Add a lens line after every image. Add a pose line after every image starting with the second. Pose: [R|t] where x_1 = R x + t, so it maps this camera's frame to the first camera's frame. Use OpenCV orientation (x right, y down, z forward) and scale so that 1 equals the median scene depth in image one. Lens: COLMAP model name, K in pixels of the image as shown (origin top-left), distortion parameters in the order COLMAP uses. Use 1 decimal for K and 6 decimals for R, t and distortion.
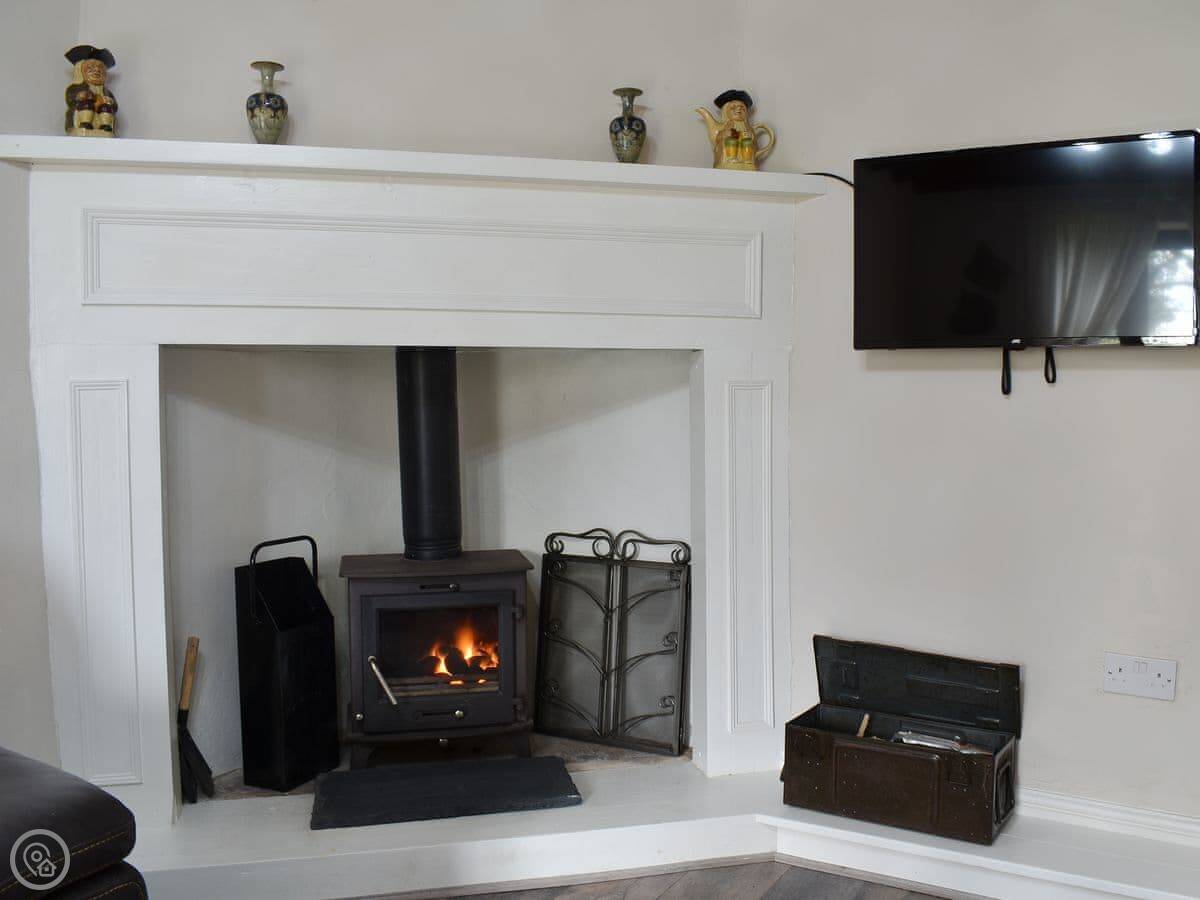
lens RADIAL K [[1138.4, 0, 622.3], [0, 1138.4, 440.4], [0, 0, 1]] dist [-0.089627, 0.015755]
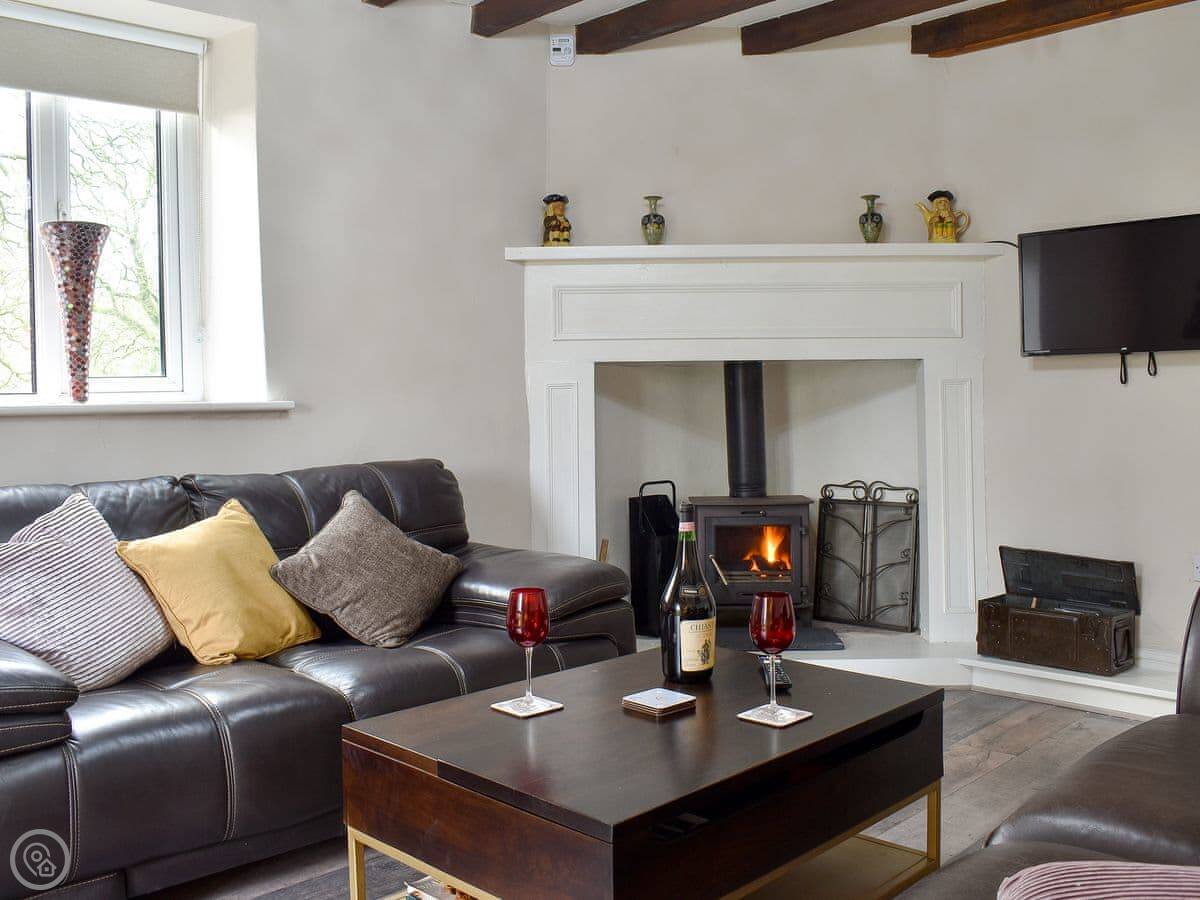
lens RADIAL K [[1138.4, 0, 622.3], [0, 1138.4, 440.4], [0, 0, 1]] dist [-0.089627, 0.015755]
pose [[0.970896, -0.007485, -0.239384, 0.040751], [0.004220, 0.999891, -0.014148, 0.049994], [0.239463, 0.012726, 0.970822, -0.577743]]
